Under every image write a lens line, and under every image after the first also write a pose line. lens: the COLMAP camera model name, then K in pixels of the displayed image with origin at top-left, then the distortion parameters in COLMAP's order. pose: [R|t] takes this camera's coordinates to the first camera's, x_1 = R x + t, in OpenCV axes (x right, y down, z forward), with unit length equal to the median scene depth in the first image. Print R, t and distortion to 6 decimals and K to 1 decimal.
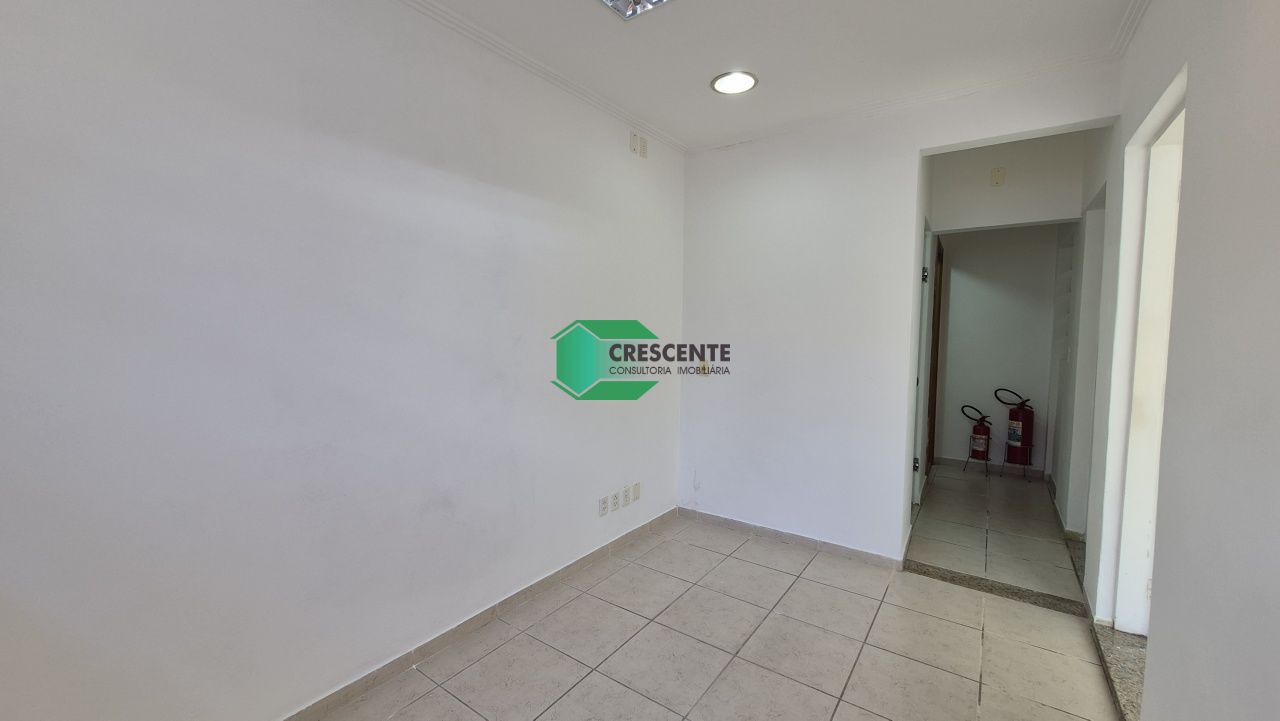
lens RADIAL K [[499.7, 0, 632.6], [0, 499.7, 369.4], [0, 0, 1]] dist [-0.001858, -0.000998]
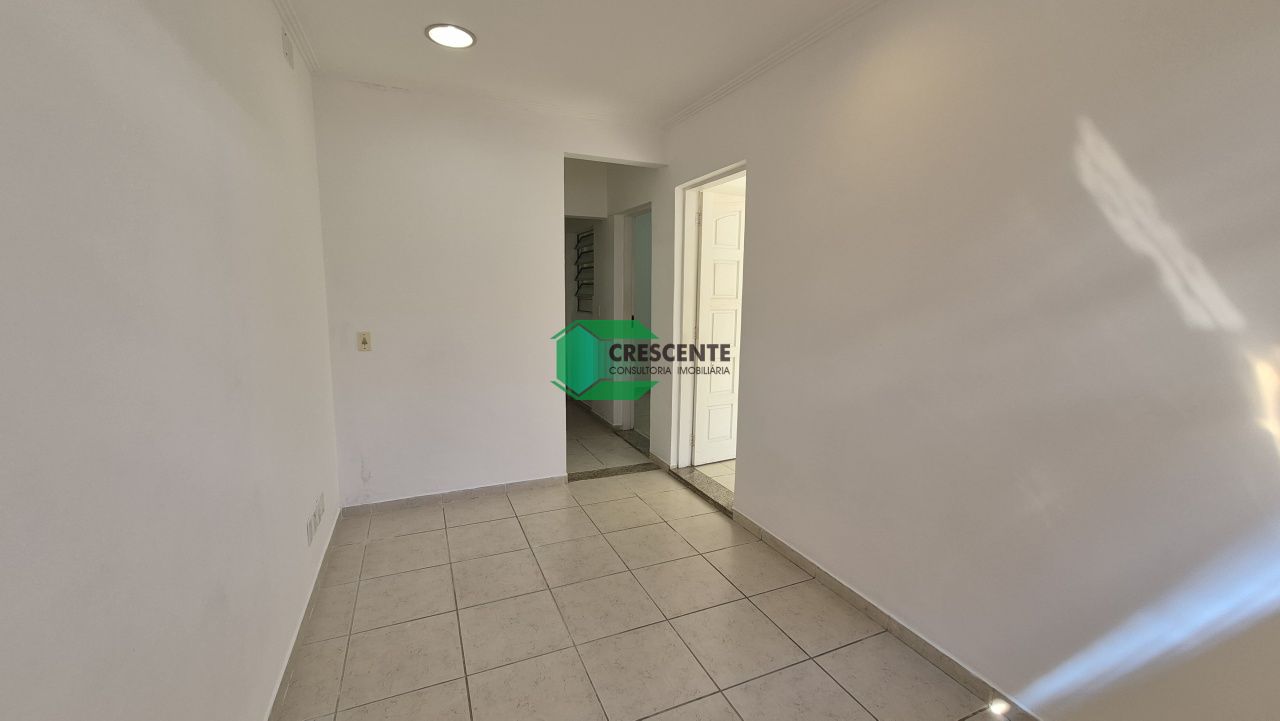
lens RADIAL K [[499.7, 0, 635.1], [0, 499.7, 363.0], [0, 0, 1]] dist [-0.001858, -0.000998]
pose [[0.510297, -0.126031, 0.850713, -0.452876], [0.066491, 0.992024, 0.107082, -0.033257], [-0.857424, 0.001921, 0.514607, 0.189485]]
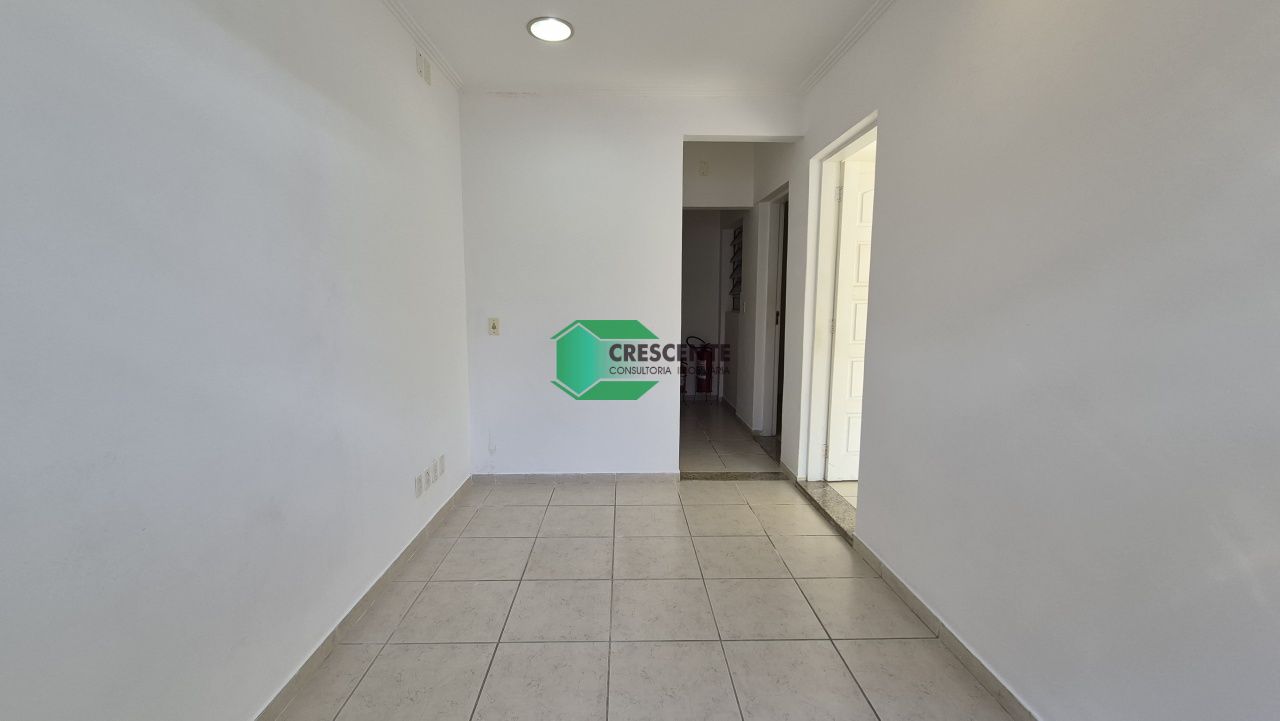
lens RADIAL K [[499.7, 0, 634.6], [0, 499.7, 366.8], [0, 0, 1]] dist [-0.001858, -0.000998]
pose [[0.797807, -0.087576, 0.596519, -0.279254], [0.054727, 0.995829, 0.073006, 0.024651], [-0.600424, -0.025599, 0.799272, 0.083363]]
